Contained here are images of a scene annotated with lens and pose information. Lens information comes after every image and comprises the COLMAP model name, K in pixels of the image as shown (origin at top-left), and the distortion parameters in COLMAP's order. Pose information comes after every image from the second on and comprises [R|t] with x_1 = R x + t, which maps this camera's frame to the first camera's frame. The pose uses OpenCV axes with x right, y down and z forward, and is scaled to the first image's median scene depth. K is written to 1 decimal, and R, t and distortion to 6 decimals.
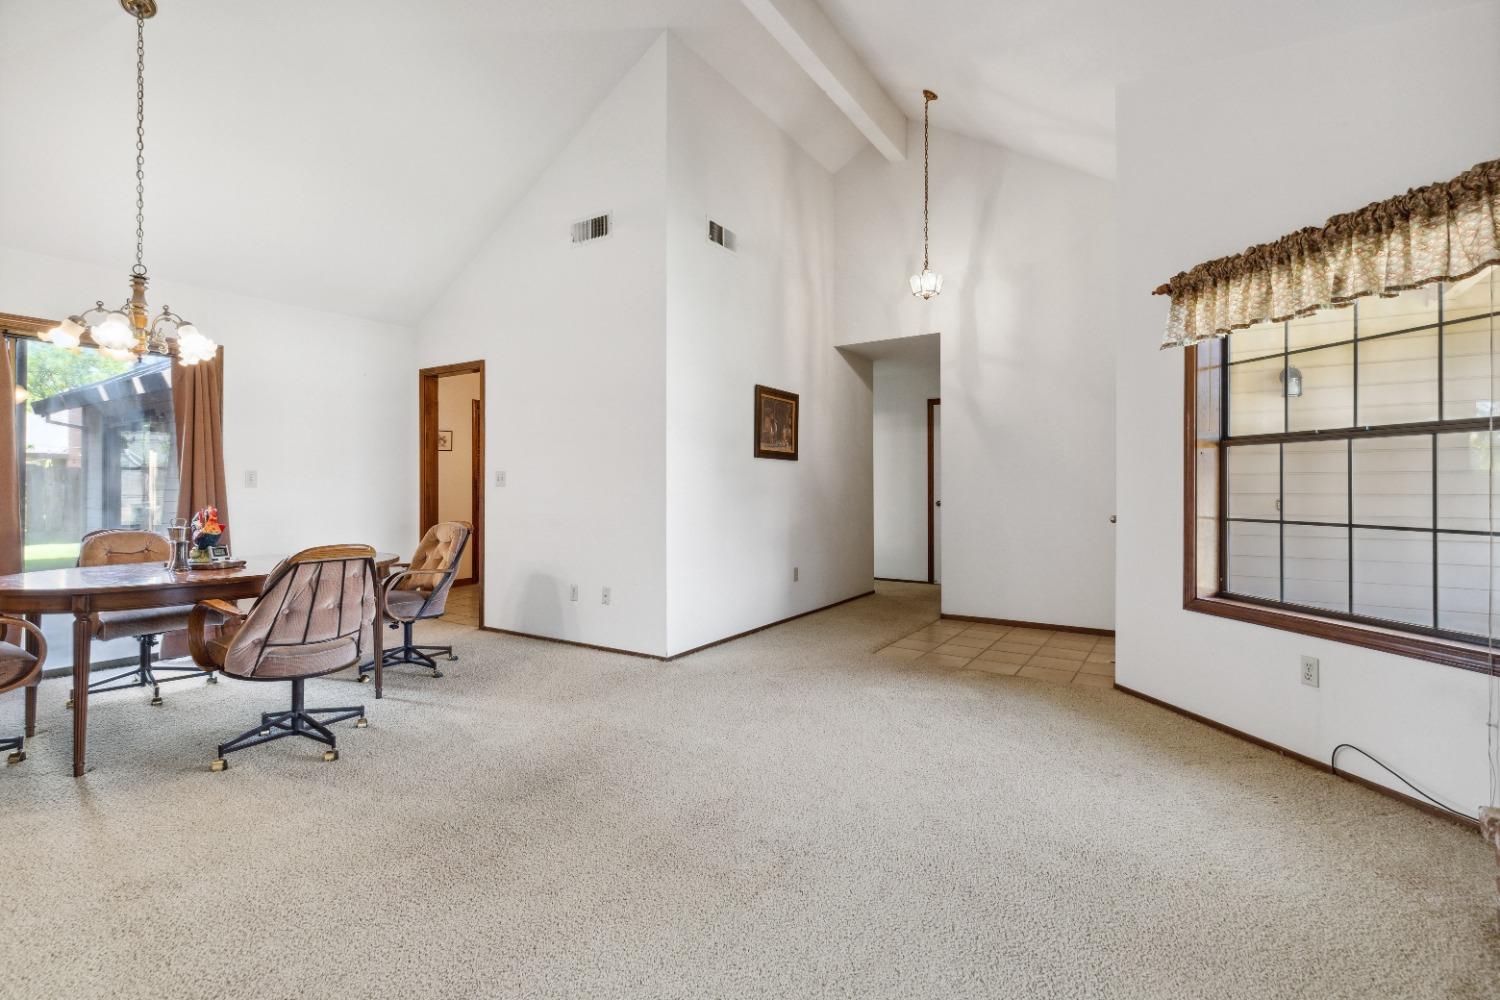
lens RADIAL K [[681.7, 0, 735.1], [0, 681.7, 476.3], [0, 0, 1]] dist [0.005195, -0.002307]
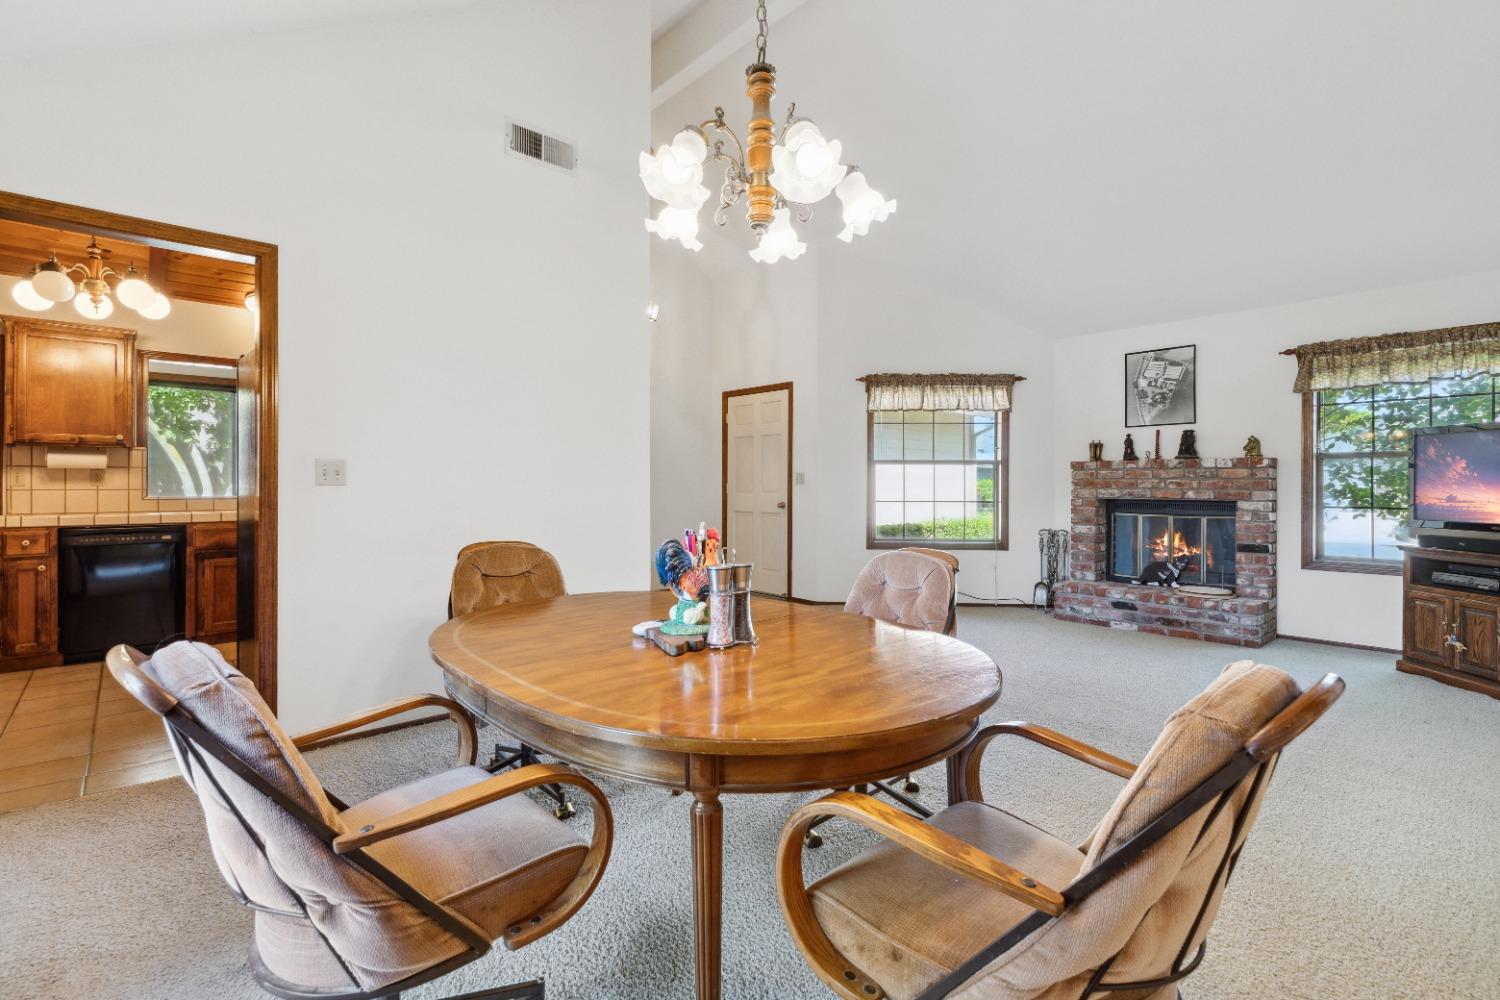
lens RADIAL K [[681.7, 0, 746.6], [0, 681.7, 482.0], [0, 0, 1]] dist [0.005195, -0.002307]
pose [[0.246005, 0.005381, 0.969254, -1.299867], [-0.014065, 0.999899, -0.001981, 0.015773], [-0.969166, -0.013145, 0.246056, 0.880920]]
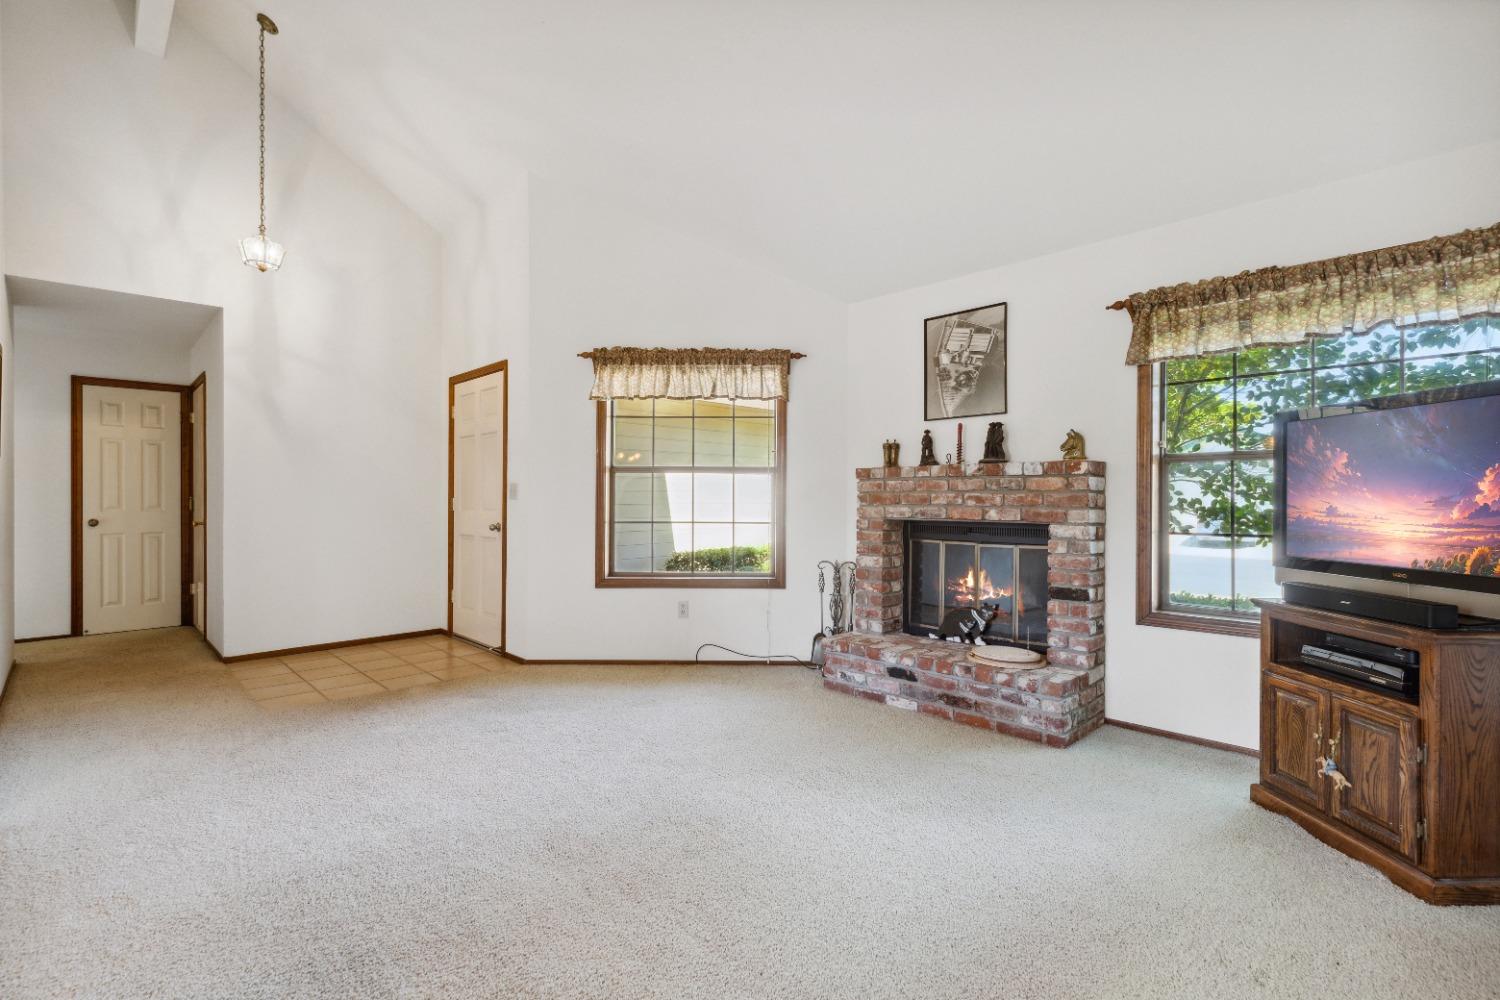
lens RADIAL K [[681.7, 0, 743.1], [0, 681.7, 494.7], [0, 0, 1]] dist [0.005195, -0.002307]
pose [[0.204242, 0.007197, 0.978894, -0.659720], [-0.015204, 0.999876, -0.004179, 0.005986], [-0.978802, -0.014030, 0.204326, 0.433190]]
